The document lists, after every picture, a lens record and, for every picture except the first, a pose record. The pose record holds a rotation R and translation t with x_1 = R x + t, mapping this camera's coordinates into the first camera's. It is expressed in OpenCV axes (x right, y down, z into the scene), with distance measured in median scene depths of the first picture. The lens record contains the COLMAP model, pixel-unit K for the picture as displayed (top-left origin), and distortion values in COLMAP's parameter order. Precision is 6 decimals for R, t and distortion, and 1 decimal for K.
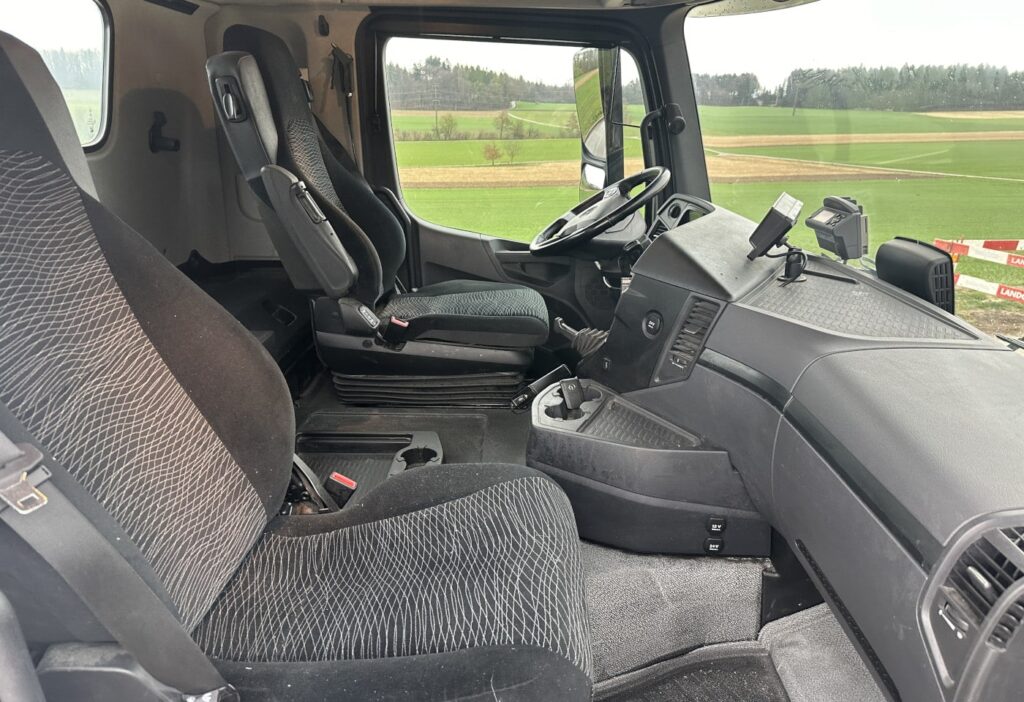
lens RADIAL K [[723.2, 0, 510.3], [0, 723.2, 390.1], [0, 0, 1]] dist [0.031631, -0.039095]
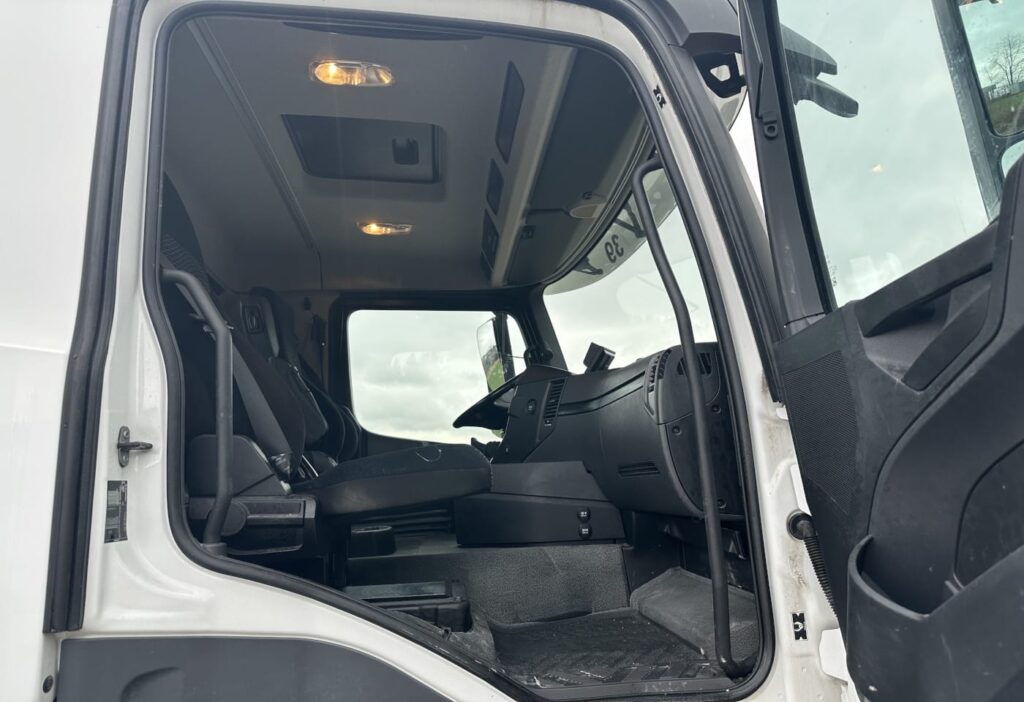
lens RADIAL K [[723.2, 0, 510.3], [0, 723.2, 390.1], [0, 0, 1]] dist [0.031631, -0.039095]
pose [[0.993261, -0.038492, 0.109324, -0.010989], [0.087229, 0.869354, -0.486430, 0.431461], [-0.076317, 0.492688, 0.866853, -0.251921]]
